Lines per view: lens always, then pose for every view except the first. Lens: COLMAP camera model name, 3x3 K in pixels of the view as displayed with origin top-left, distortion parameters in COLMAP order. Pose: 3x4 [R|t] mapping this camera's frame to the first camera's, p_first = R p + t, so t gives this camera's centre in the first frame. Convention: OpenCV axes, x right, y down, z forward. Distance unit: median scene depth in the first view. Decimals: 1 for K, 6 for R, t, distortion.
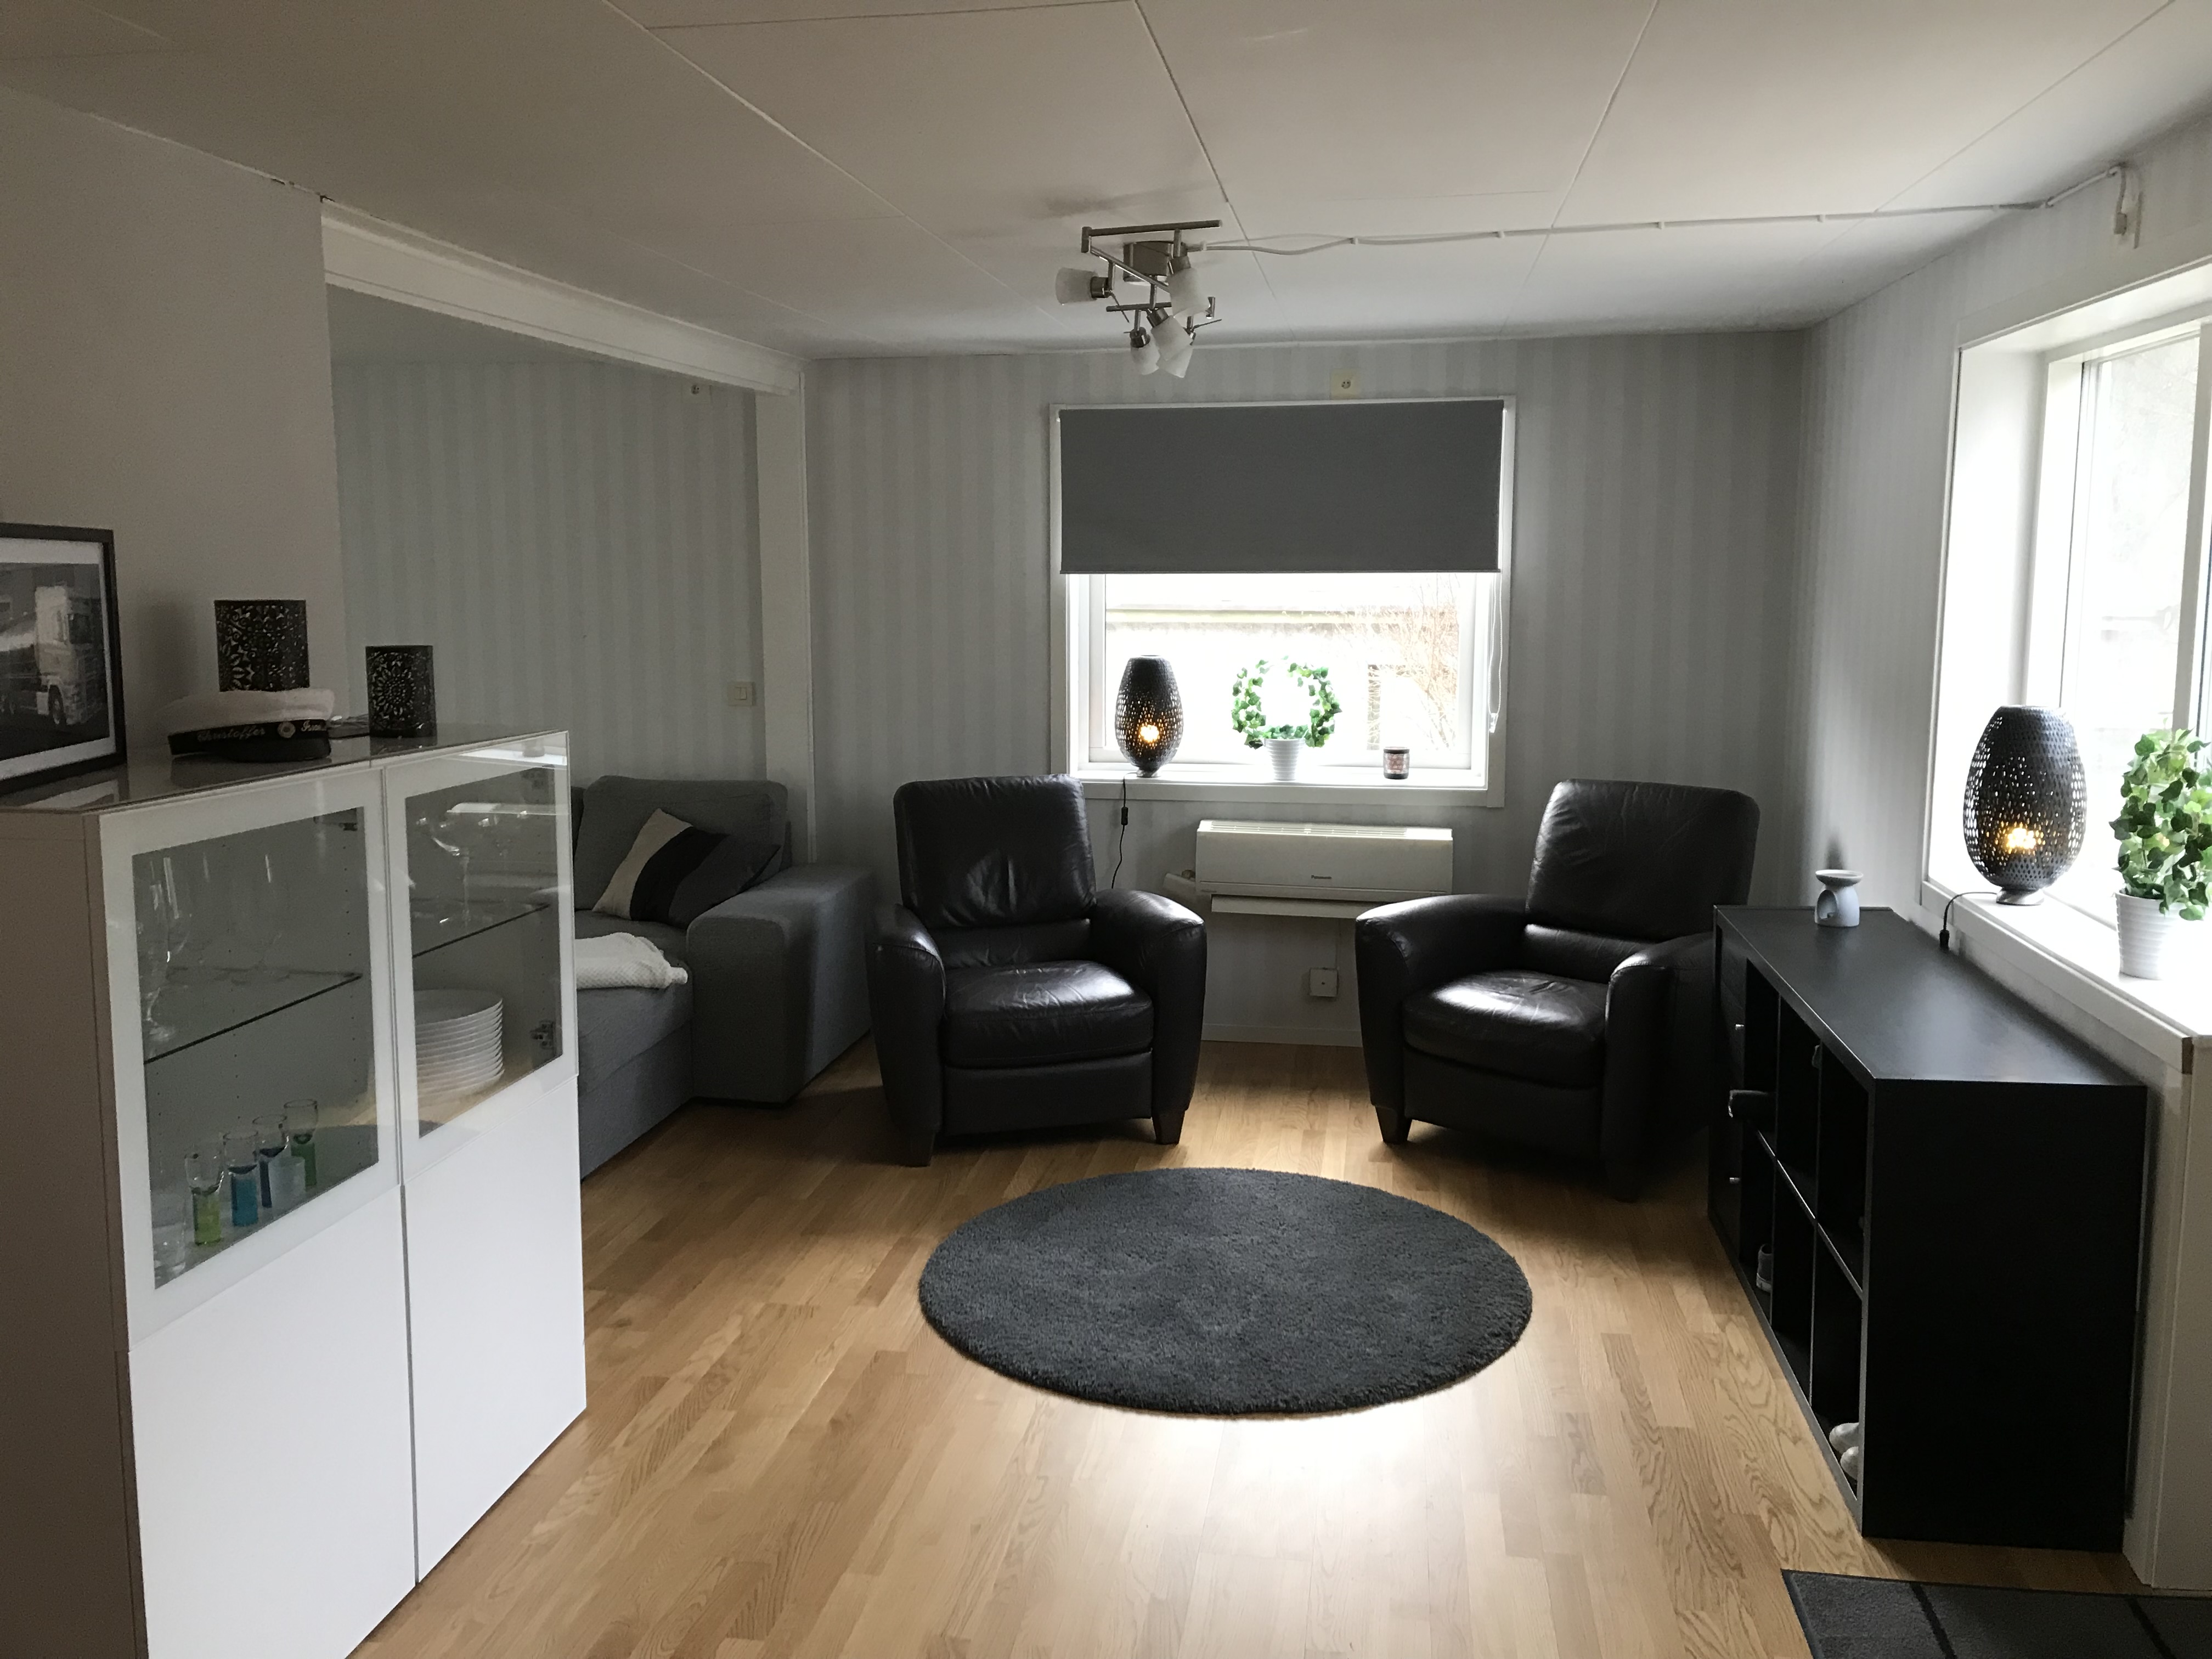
lens RADIAL K [[1834.1, 0, 1093.2], [0, 1834.1, 798.7], [0, 0, 1]] dist [0.079601, -0.071536]
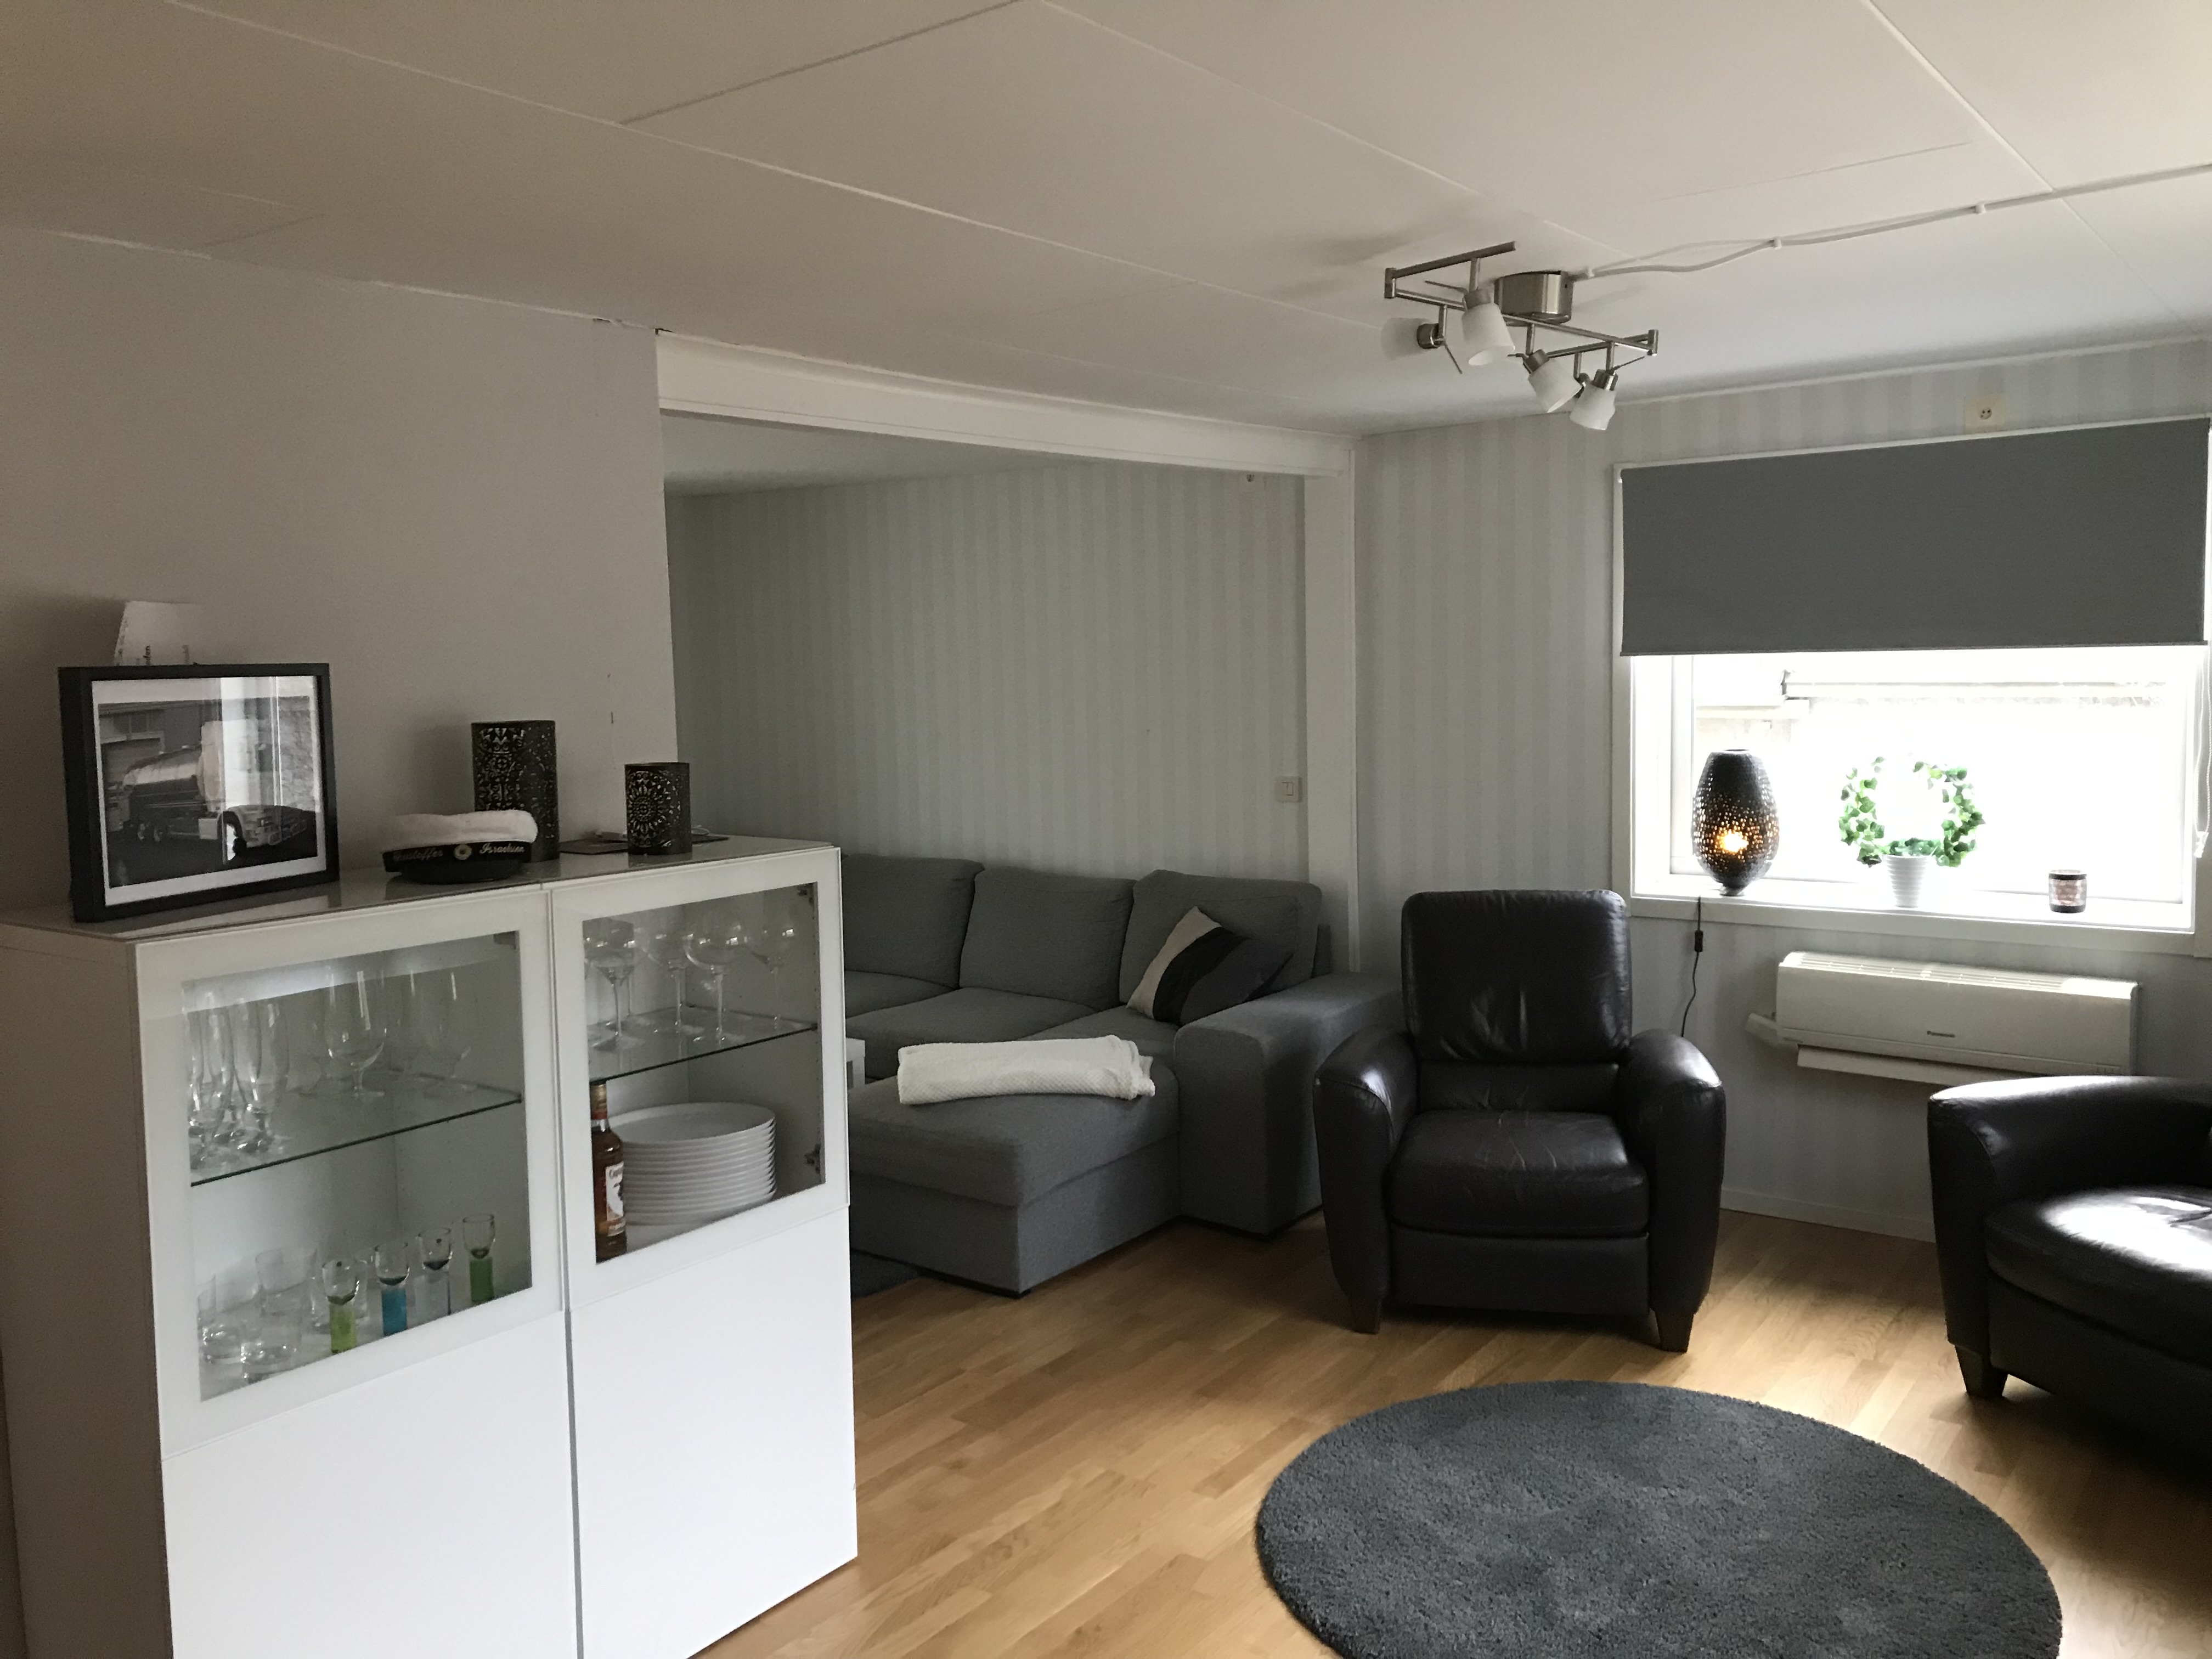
lens RADIAL K [[1834.1, 0, 1093.2], [0, 1834.1, 798.7], [0, 0, 1]] dist [0.079601, -0.071536]
pose [[0.888886, 0.016283, -0.457839, 0.187394], [-0.032811, 0.999064, -0.028170, -0.026850], [0.456952, 0.040063, 0.888589, 0.136099]]
